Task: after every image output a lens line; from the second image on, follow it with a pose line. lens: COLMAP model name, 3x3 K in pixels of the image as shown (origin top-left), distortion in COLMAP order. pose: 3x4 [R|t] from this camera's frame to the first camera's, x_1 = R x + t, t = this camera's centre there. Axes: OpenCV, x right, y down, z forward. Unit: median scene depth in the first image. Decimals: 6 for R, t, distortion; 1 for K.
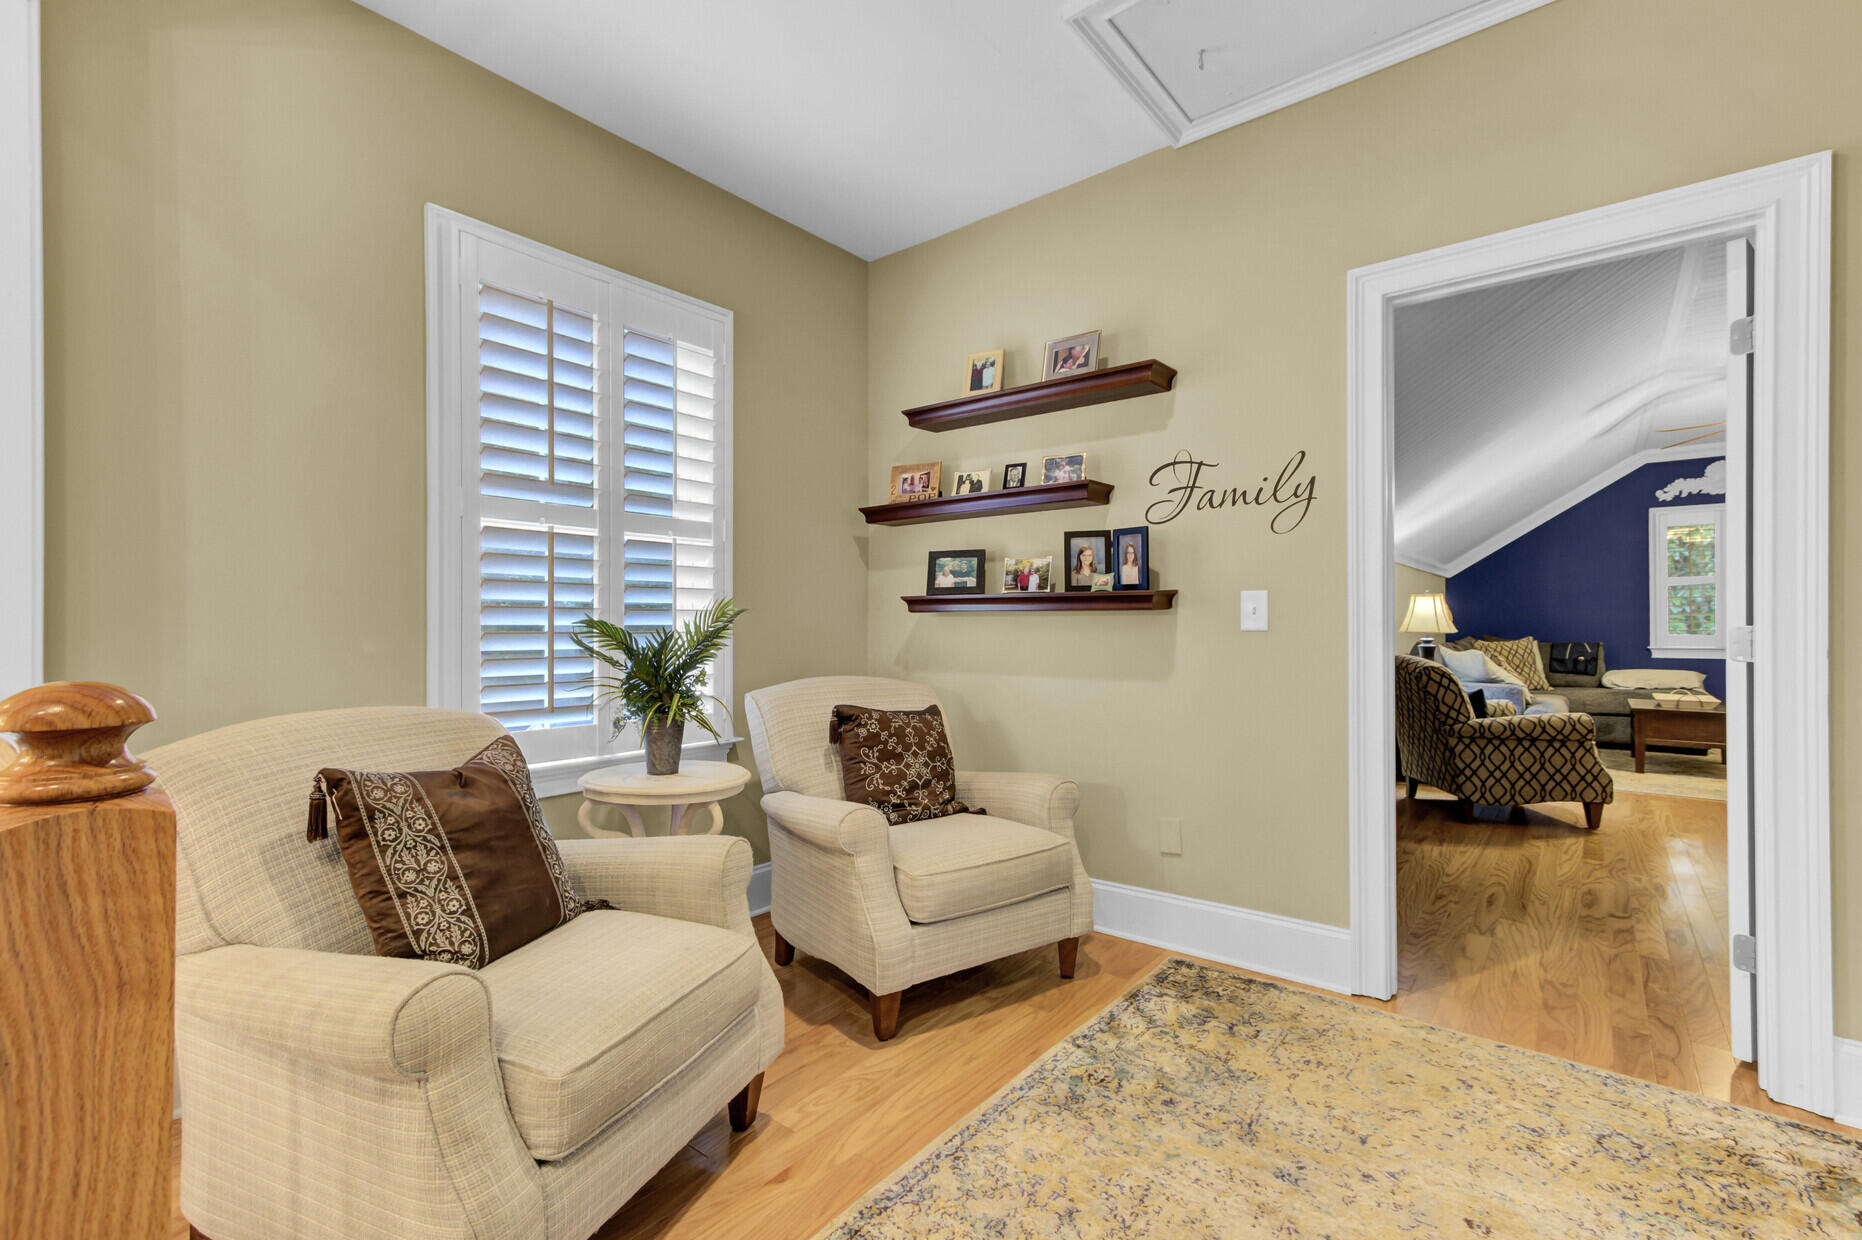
lens RADIAL K [[836.2, 0, 922.7], [0, 836.2, 621.6], [0, 0, 1]] dist [0.015676, 0.004076]
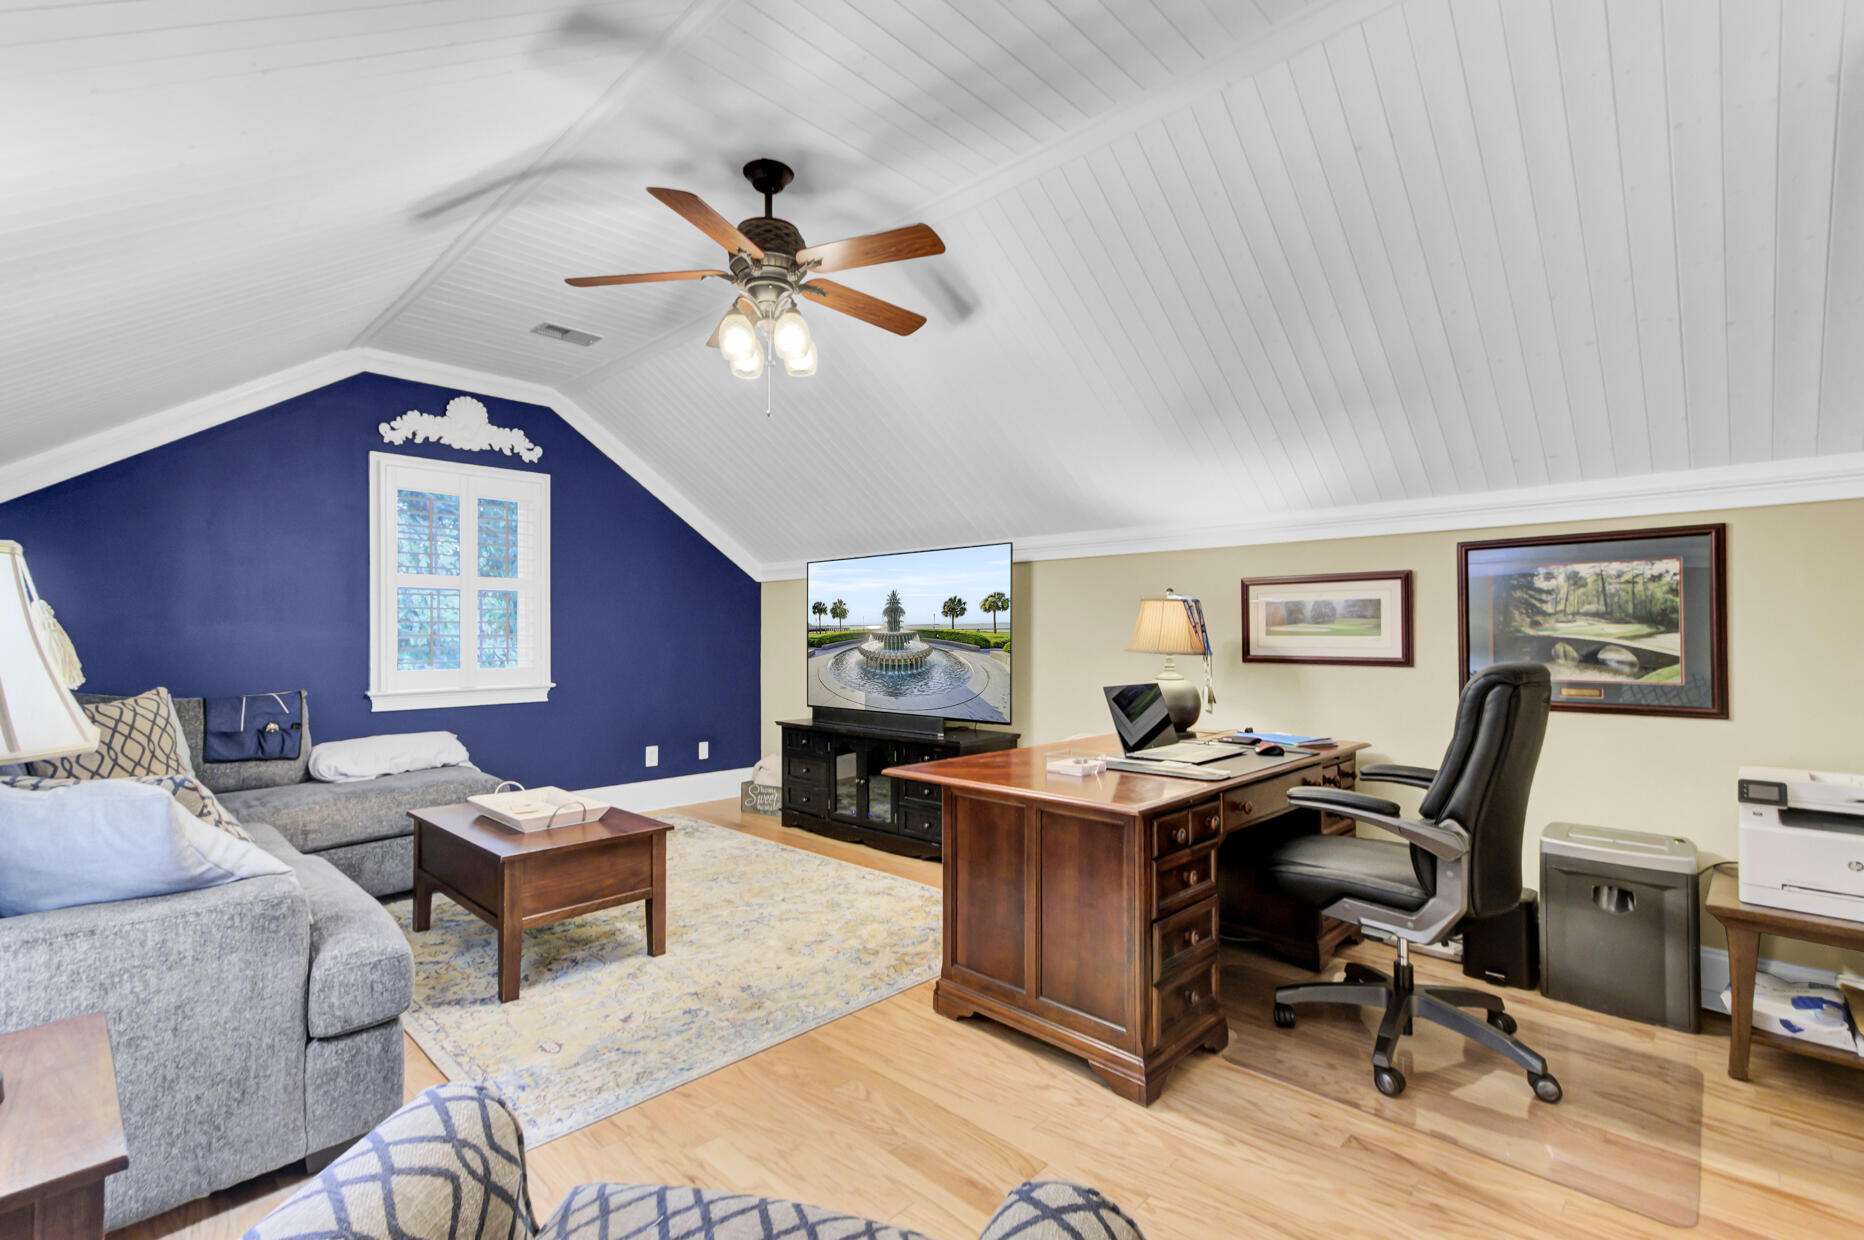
lens RADIAL K [[837.1, 0, 915.6], [0, 837.1, 628.5], [0, 0, 1]] dist [0.015676, 0.004076]
pose [[0.104072, 0.007028, 0.994545, 0.331820], [-0.000960, 0.999975, -0.006966, -0.010089], [-0.994569, -0.000230, 0.104077, 0.578944]]
